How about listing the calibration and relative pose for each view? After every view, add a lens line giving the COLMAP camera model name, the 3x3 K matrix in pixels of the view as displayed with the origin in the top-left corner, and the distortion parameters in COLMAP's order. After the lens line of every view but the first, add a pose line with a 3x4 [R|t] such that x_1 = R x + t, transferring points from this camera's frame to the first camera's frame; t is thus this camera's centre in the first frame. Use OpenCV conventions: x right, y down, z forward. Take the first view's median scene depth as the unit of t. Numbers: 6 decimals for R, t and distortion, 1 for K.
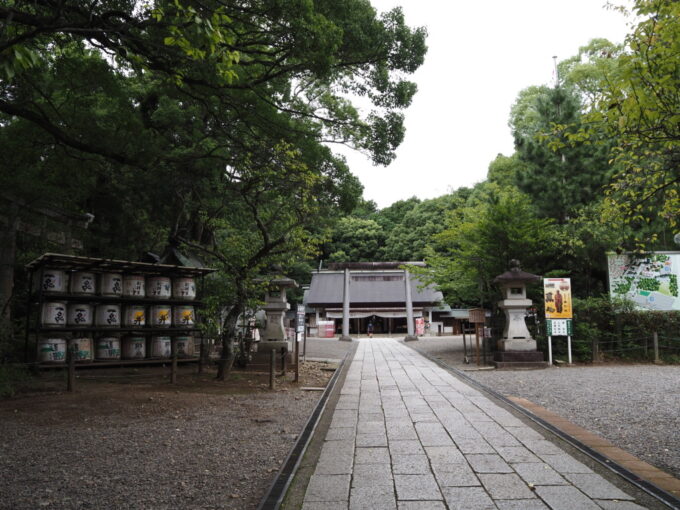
lens RADIAL K [[558.6, 0, 341.2], [0, 558.6, 255.0], [0, 0, 1]] dist [0.011517, 0.001888]
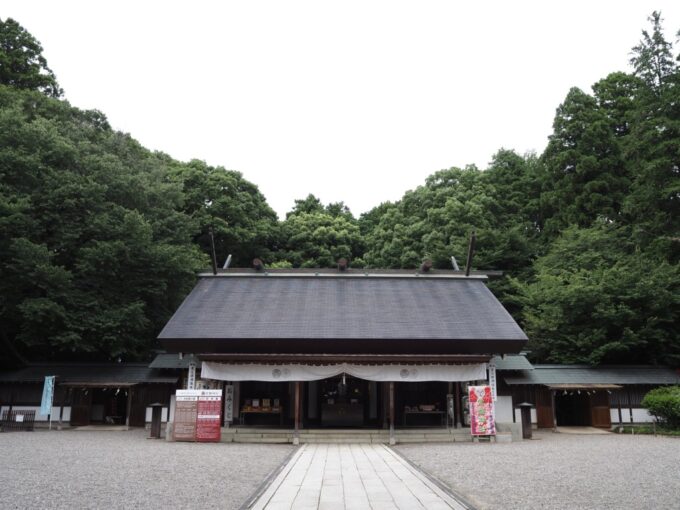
lens RADIAL K [[558.6, 0, 339.1], [0, 558.6, 255.9], [0, 0, 1]] dist [0.011517, 0.001888]
pose [[0.998494, 0.023578, 0.049531, 0.028177], [-0.017308, 0.992204, -0.123413, 0.059812], [-0.052055, 0.122370, 0.991119, 0.498010]]
